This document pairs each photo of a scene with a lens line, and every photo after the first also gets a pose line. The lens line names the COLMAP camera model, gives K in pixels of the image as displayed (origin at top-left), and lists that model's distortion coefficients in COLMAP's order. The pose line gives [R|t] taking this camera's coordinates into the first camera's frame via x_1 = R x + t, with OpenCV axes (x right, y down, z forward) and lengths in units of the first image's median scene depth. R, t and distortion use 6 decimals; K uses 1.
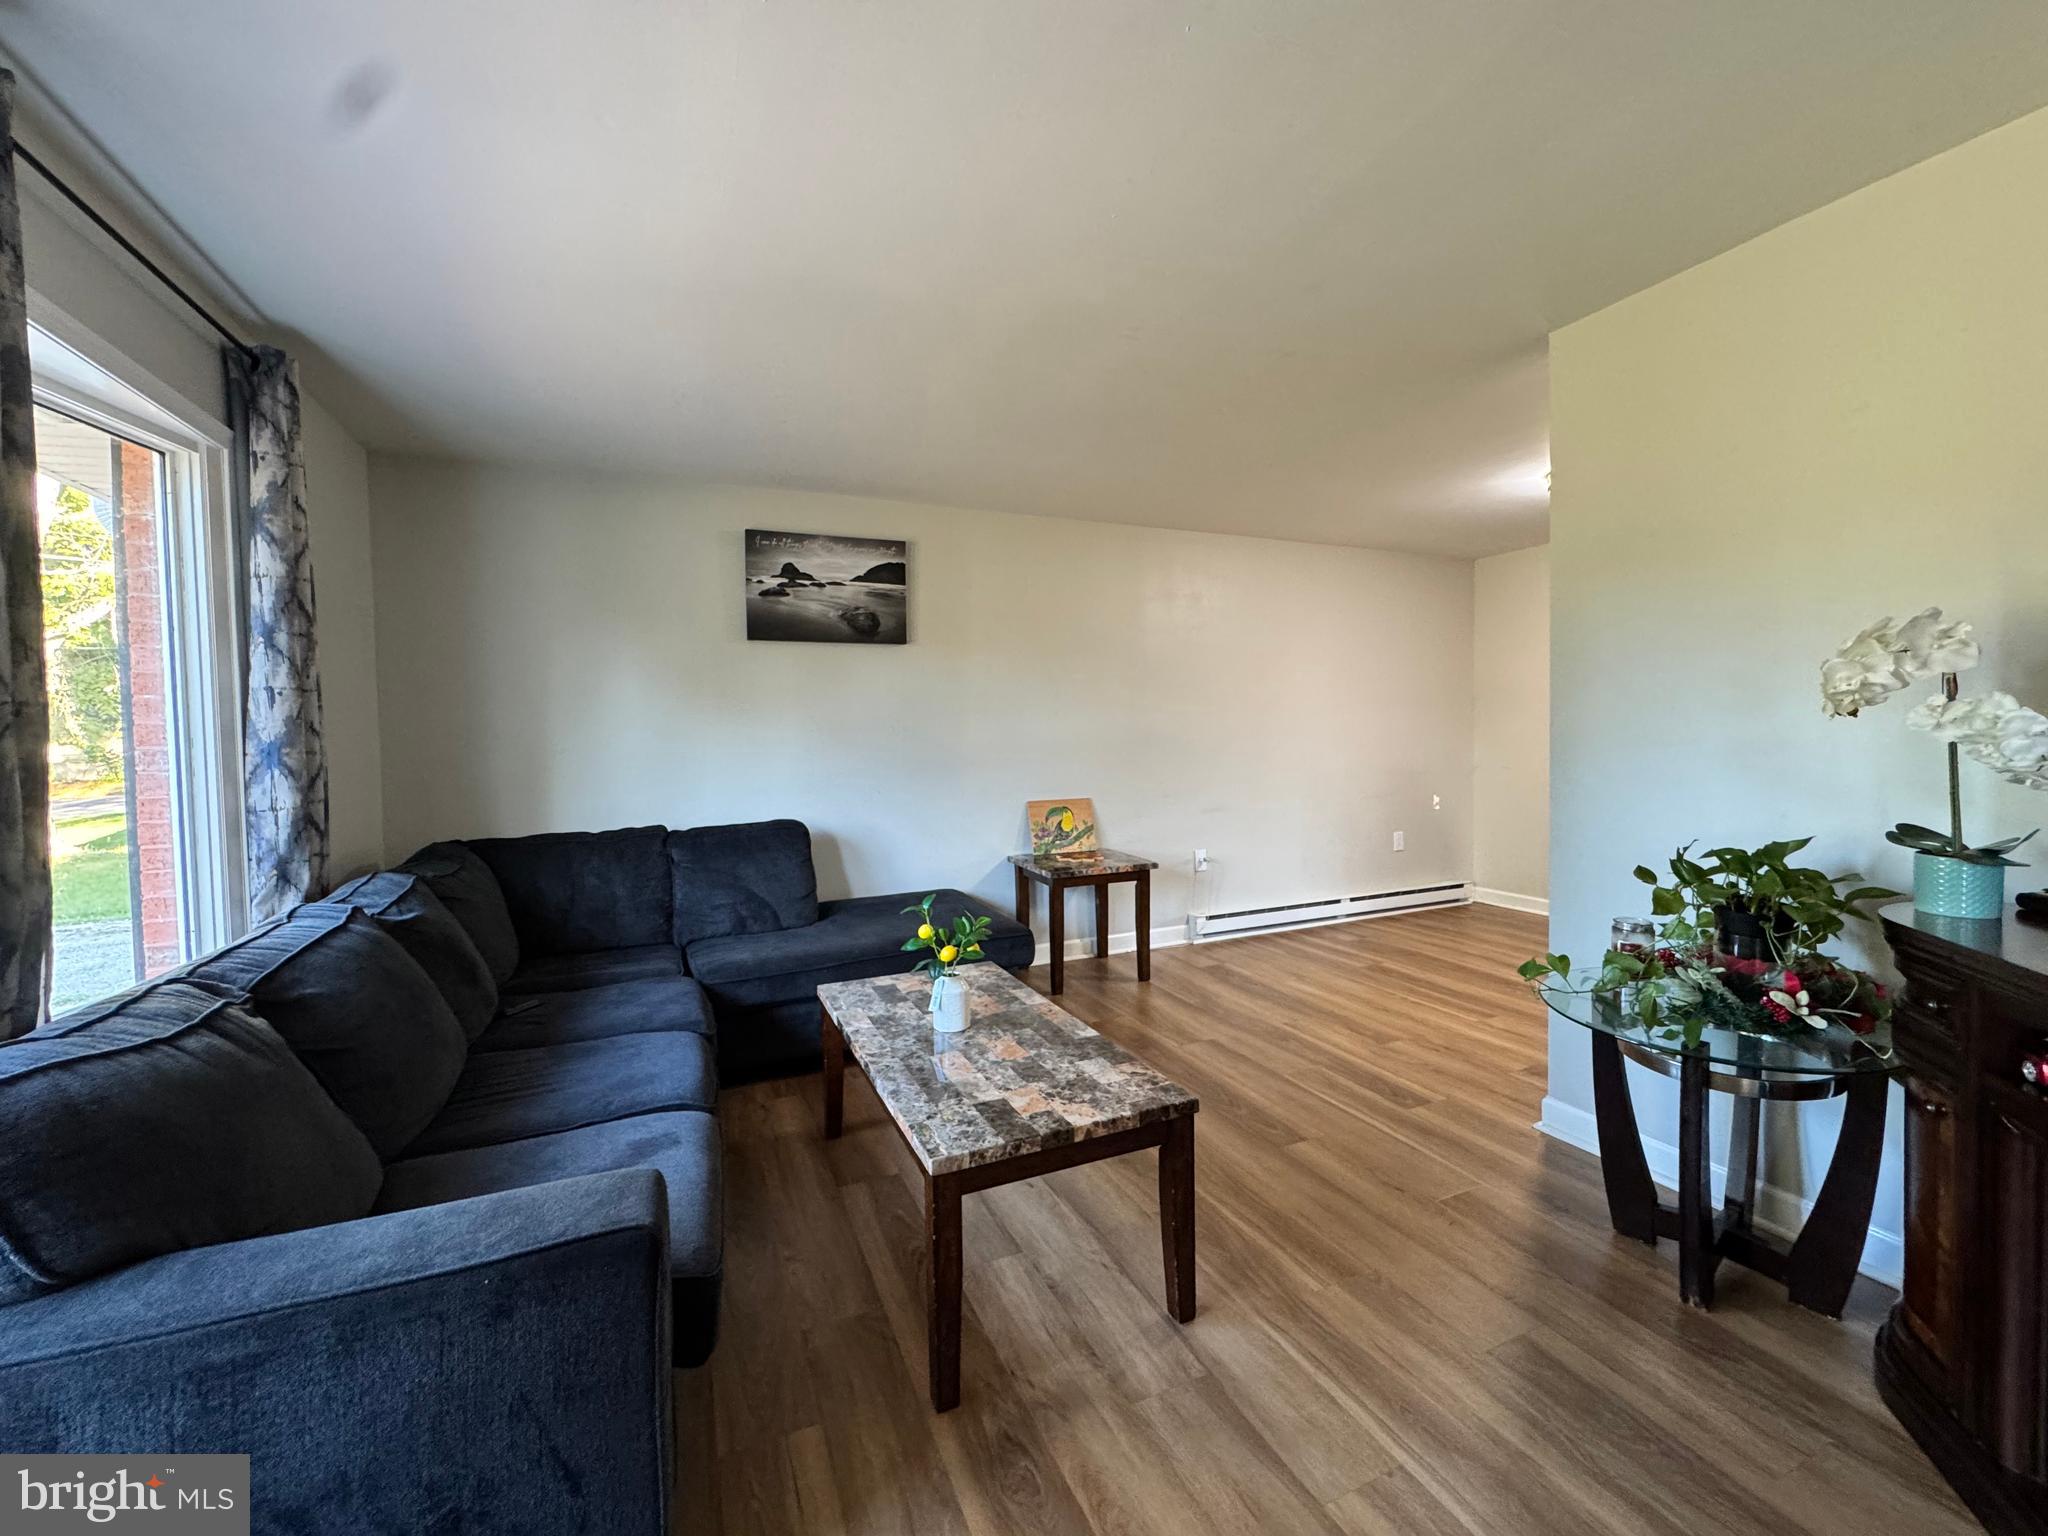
lens RADIAL K [[817.1, 0, 1017.3], [0, 817.1, 761.1], [0, 0, 1]] dist [-0.002583, 0.000103]
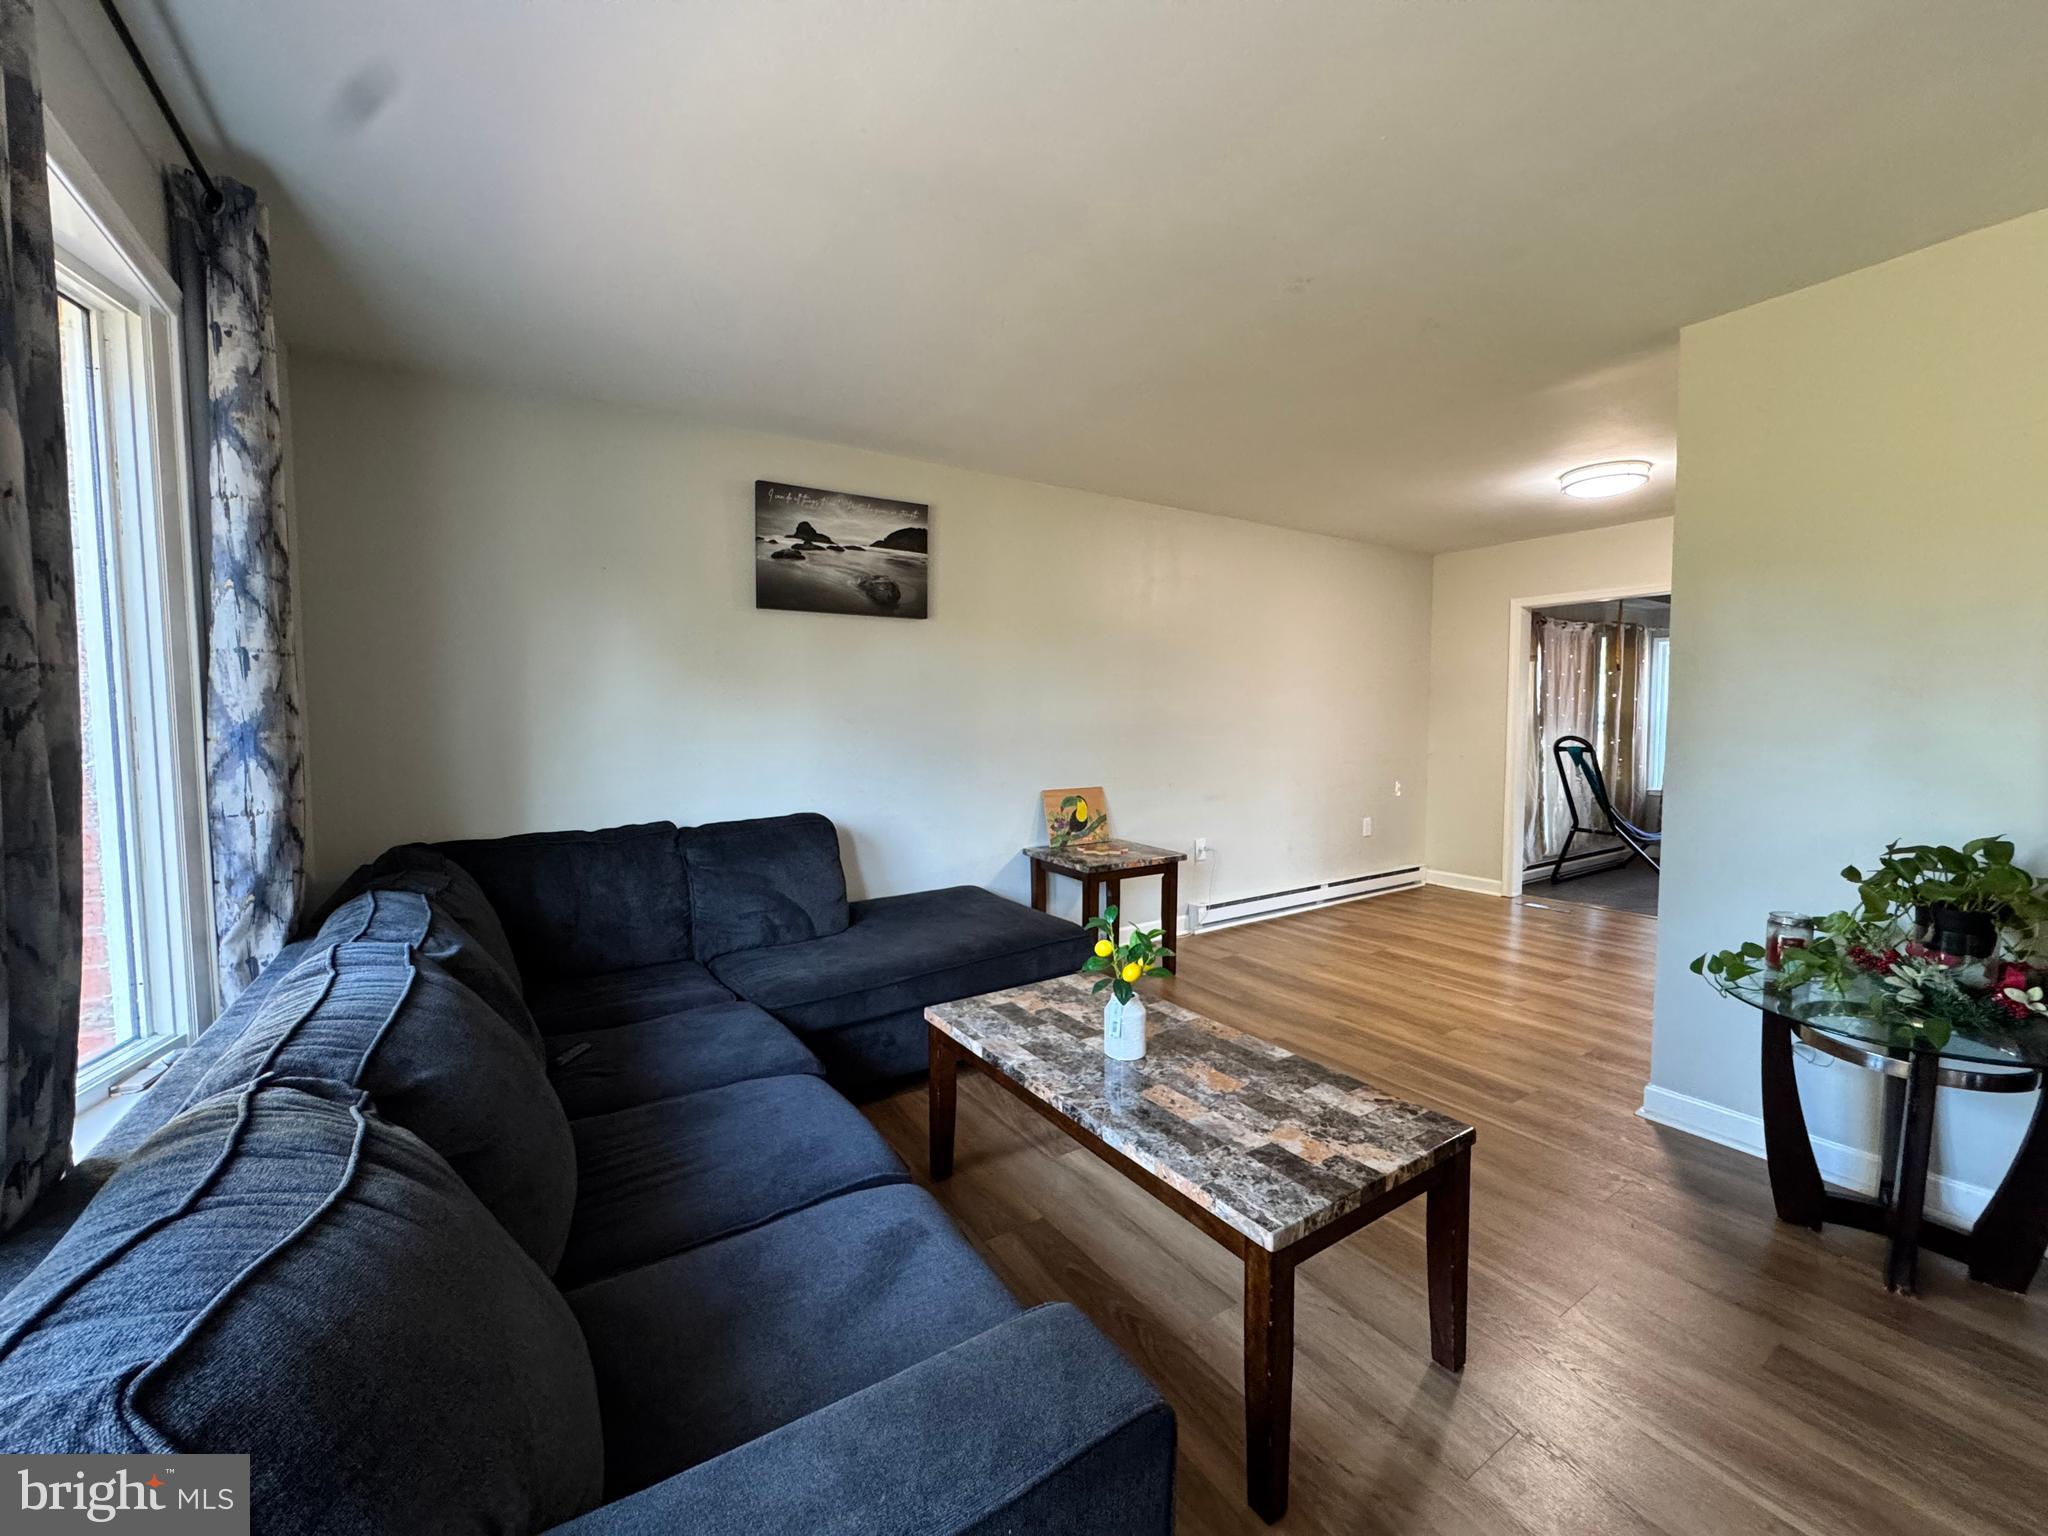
lens RADIAL K [[817.1, 0, 1021.5], [0, 817.1, 760.9], [0, 0, 1]] dist [-0.002583, 0.000103]
pose [[0.986048, 0.004204, 0.166409, -0.336428], [-0.007984, 0.999725, 0.022052, -0.010675], [-0.166270, -0.023073, 0.985810, 0.150119]]
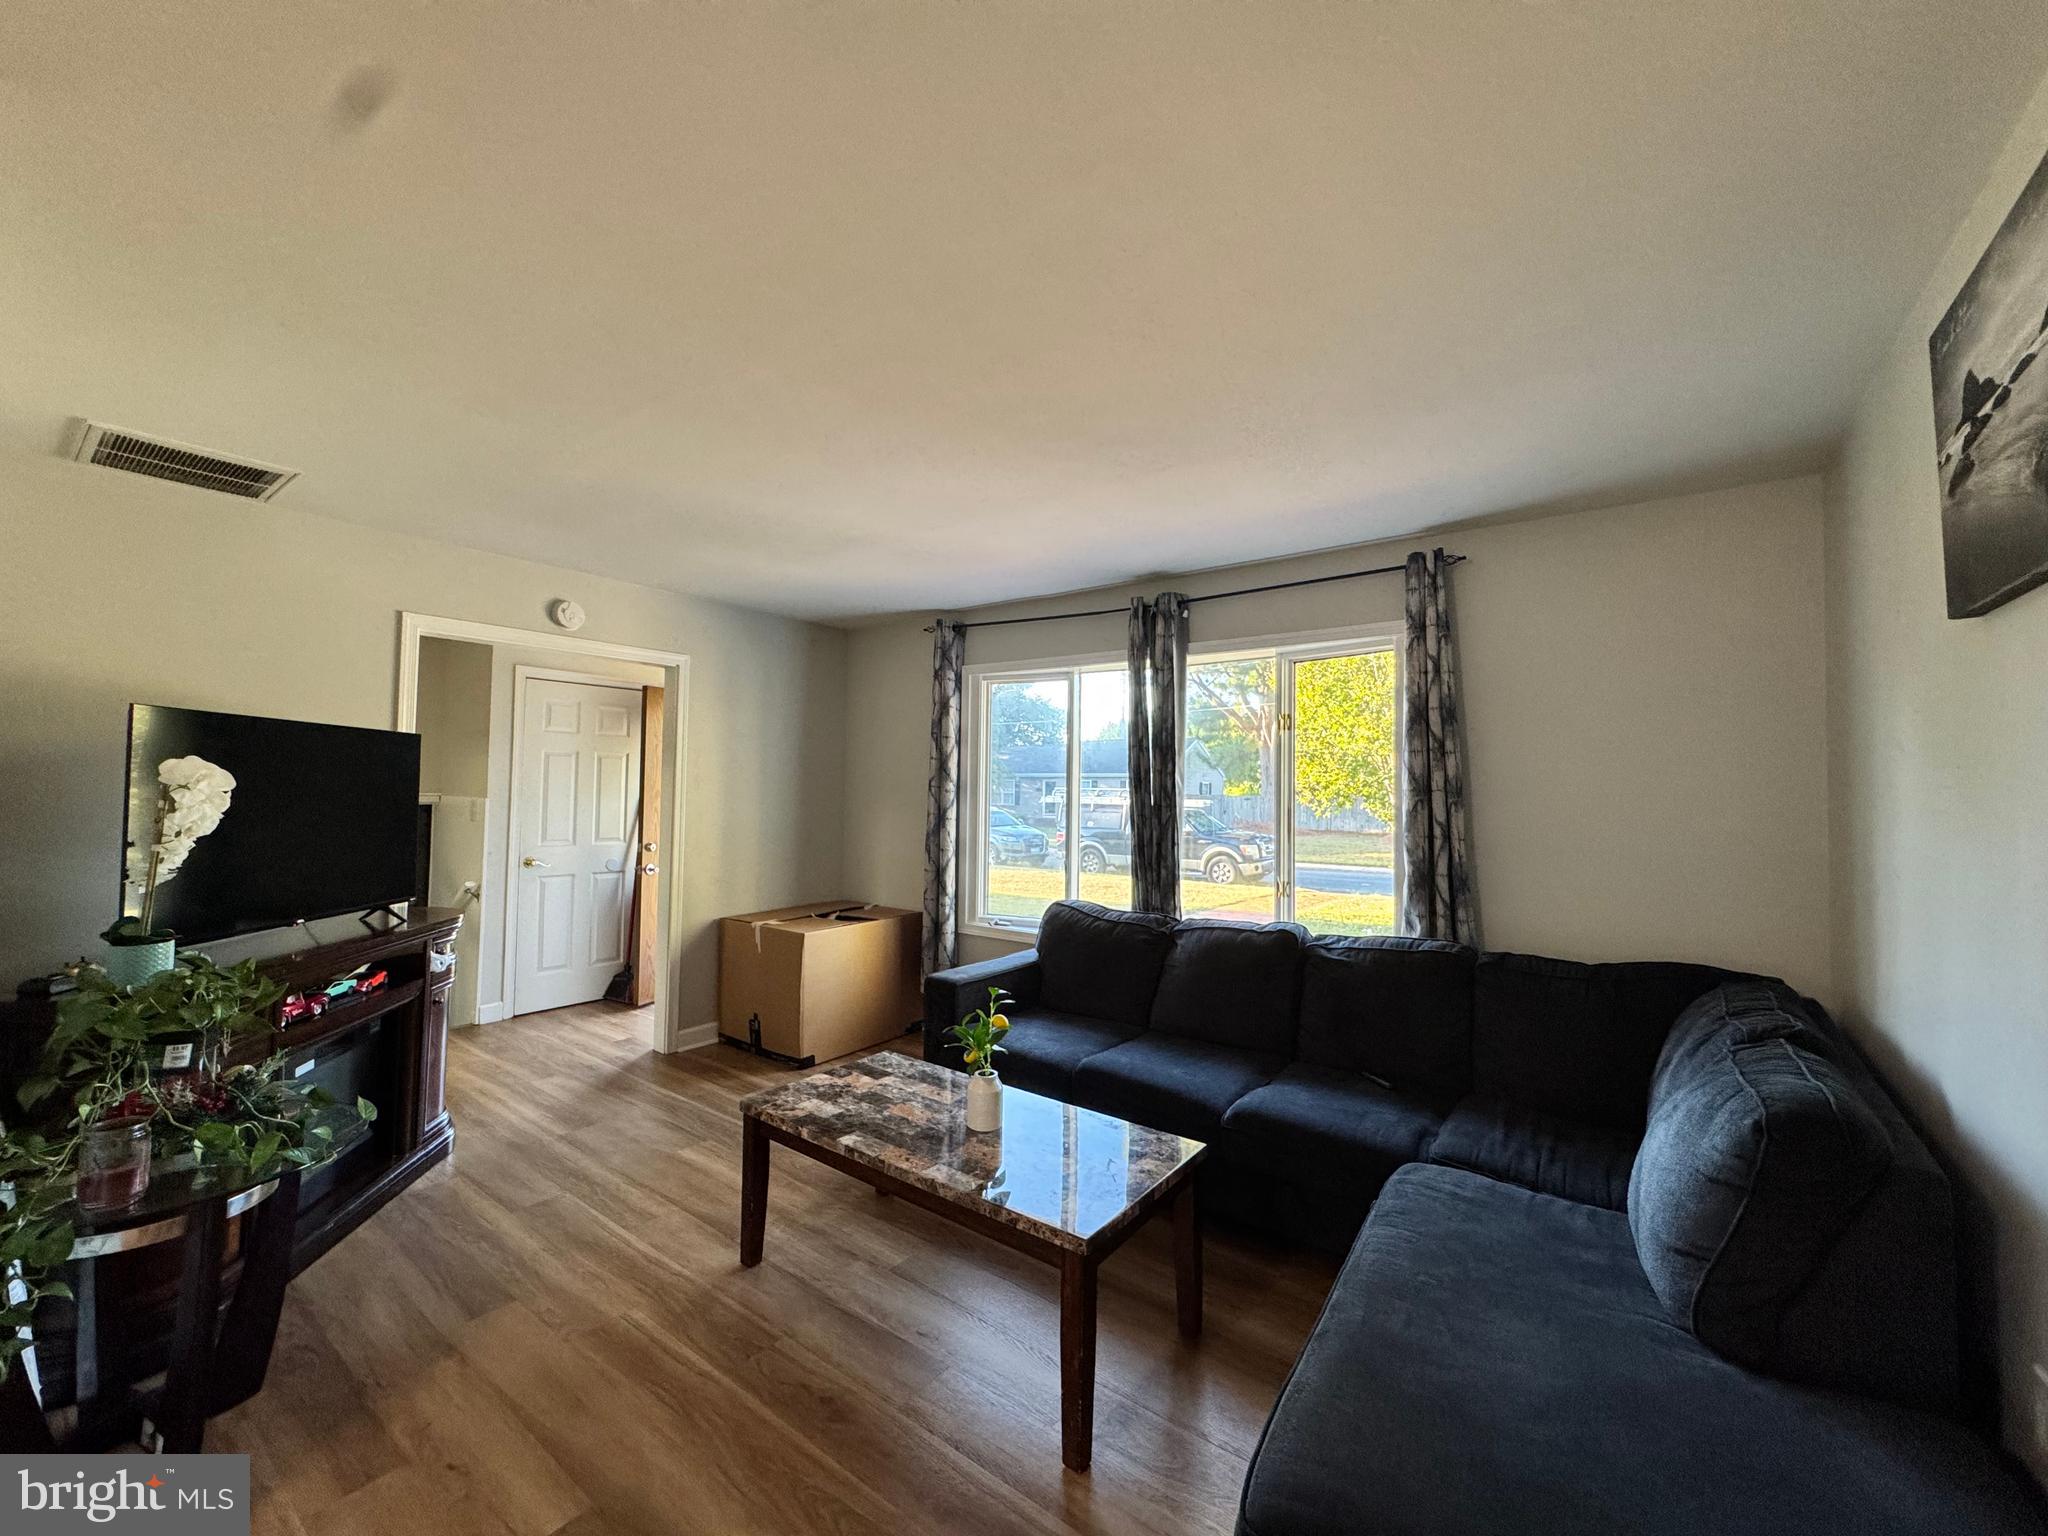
lens RADIAL K [[817.1, 0, 1025.1], [0, 817.1, 765.5], [0, 0, 1]] dist [-0.002583, 0.000103]
pose [[-0.868063, -0.011475, -0.496321, 0.384648], [-0.014153, 0.999899, 0.001636, -0.126086], [0.496252, 0.008444, -0.868138, 1.887636]]
